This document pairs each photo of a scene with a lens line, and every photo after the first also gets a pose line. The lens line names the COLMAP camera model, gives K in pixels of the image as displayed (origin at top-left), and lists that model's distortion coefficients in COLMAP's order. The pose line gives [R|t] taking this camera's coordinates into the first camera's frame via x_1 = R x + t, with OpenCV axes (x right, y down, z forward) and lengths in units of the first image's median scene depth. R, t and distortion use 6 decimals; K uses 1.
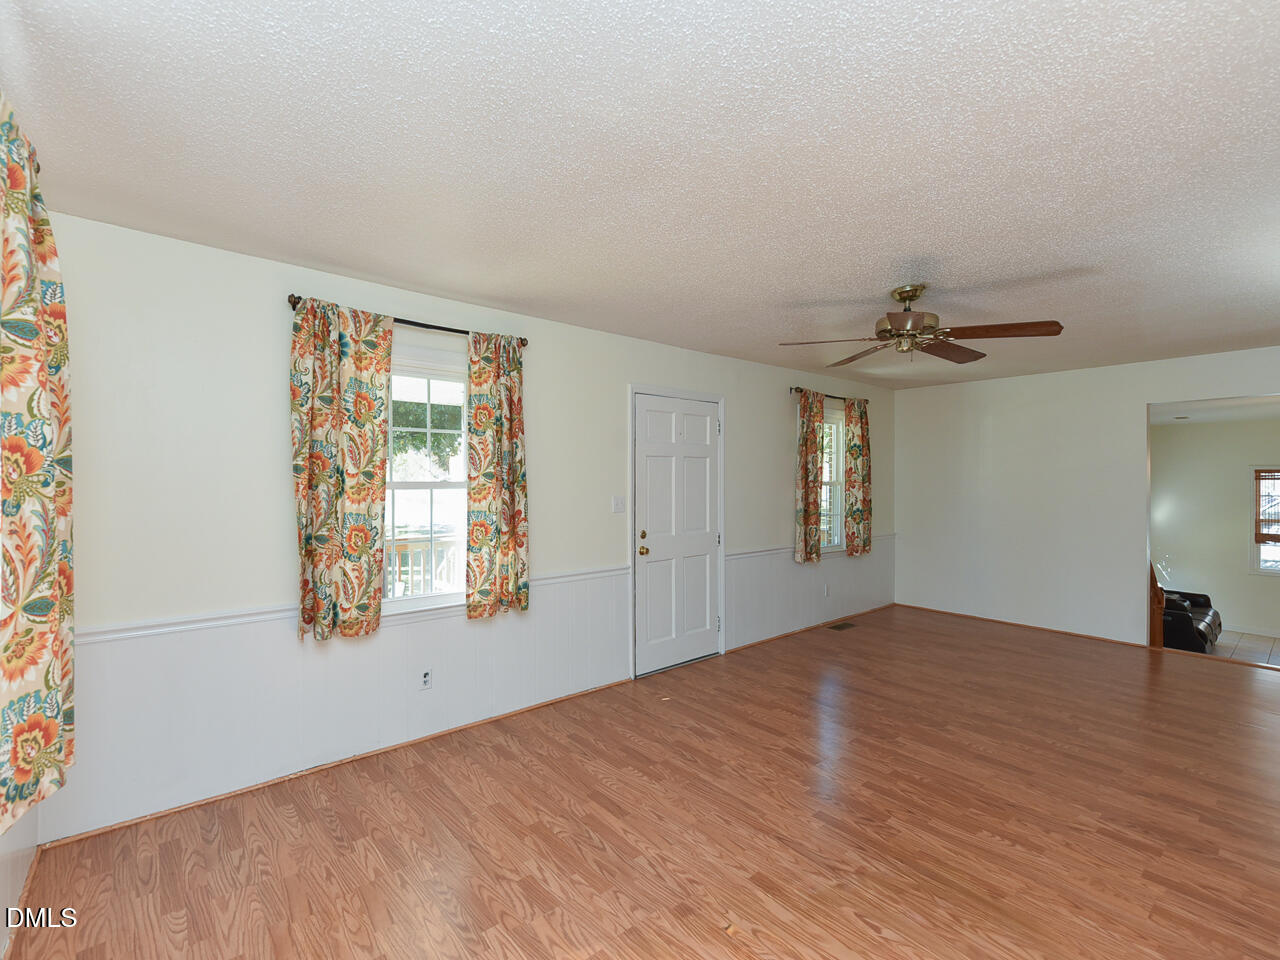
lens RADIAL K [[574.9, 0, 642.0], [0, 574.9, 484.1], [0, 0, 1]] dist [0.003616, -0.000377]
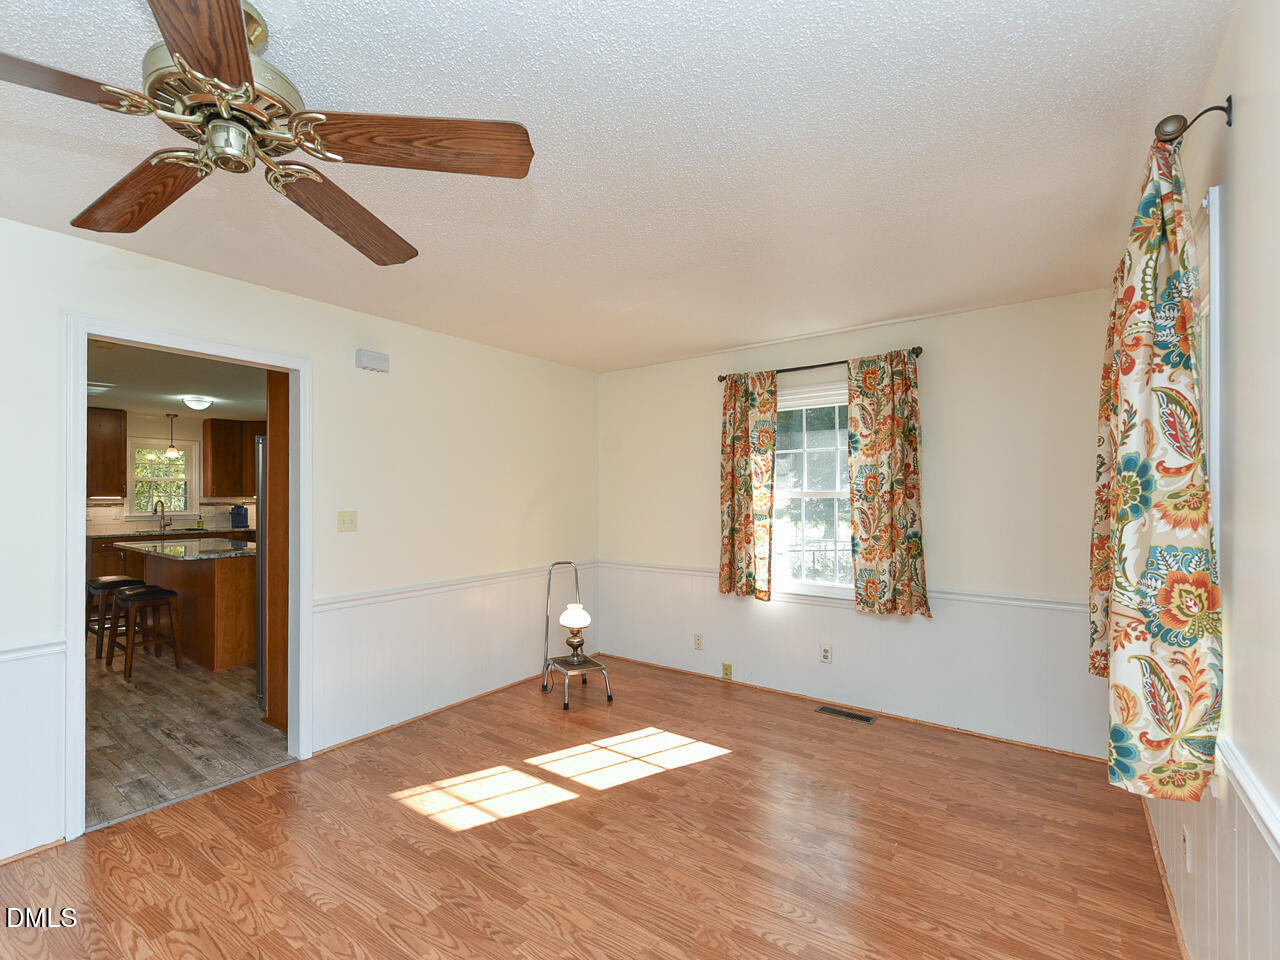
lens RADIAL K [[579.4, 0, 633.2], [0, 579.4, 490.8], [0, 0, 1]] dist [-0.036729, -0.000295]
pose [[-0.973681, -0.003070, -0.227896, 0.154981], [-0.003559, 0.999992, 0.001736, -0.000134], [0.227889, 0.002502, -0.973684, 0.834646]]
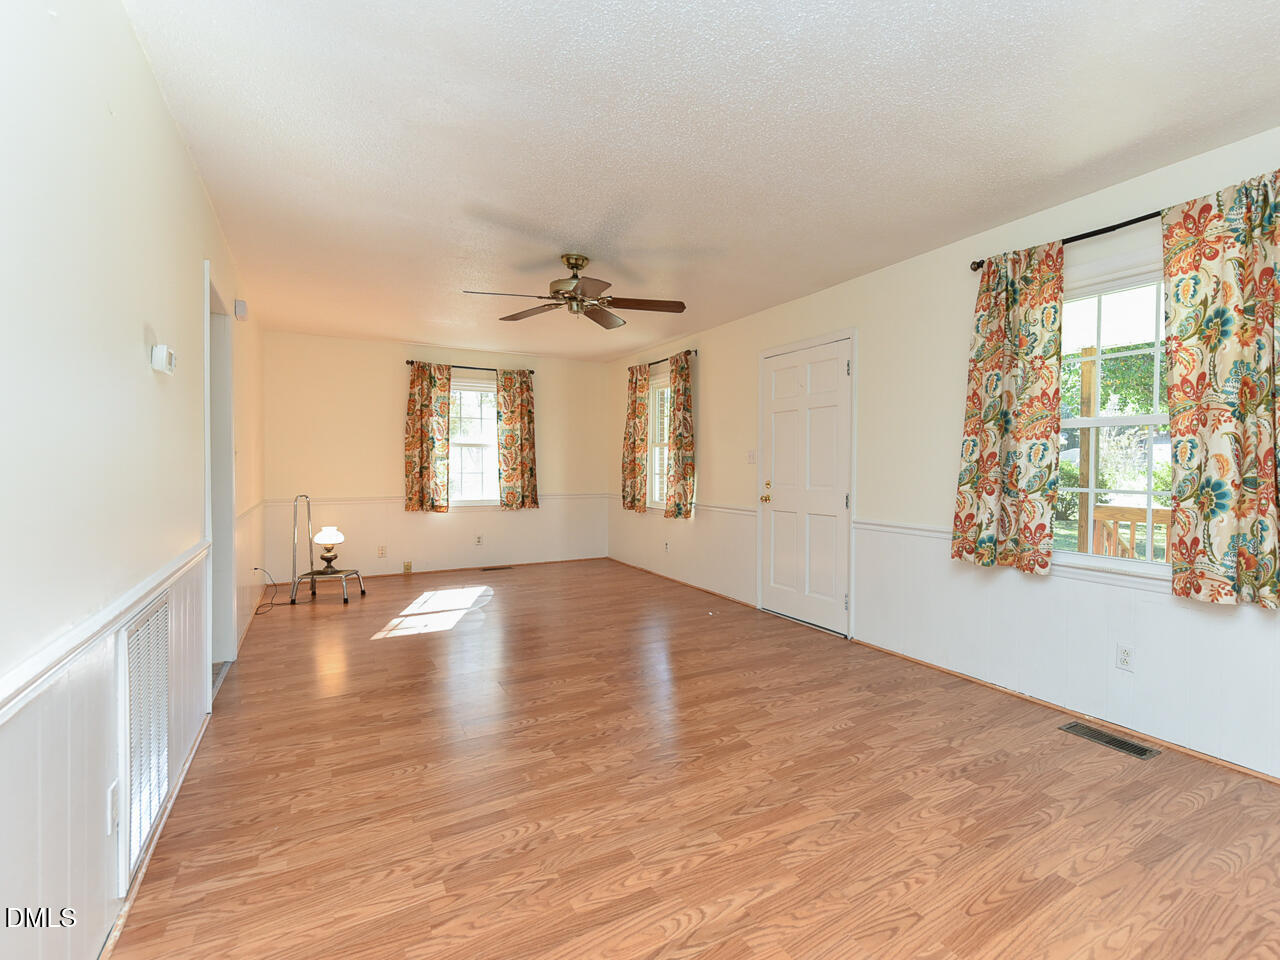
lens RADIAL K [[592.2, 0, 676.8], [0, 592.2, 476.8], [0, 0, 1]] dist [0.004762, -0.000204]
pose [[-0.160161, 0.014737, -0.986981, 0.919853], [-0.013633, 0.999760, 0.017140, 0.044012], [0.986997, 0.016201, -0.159921, 0.799794]]
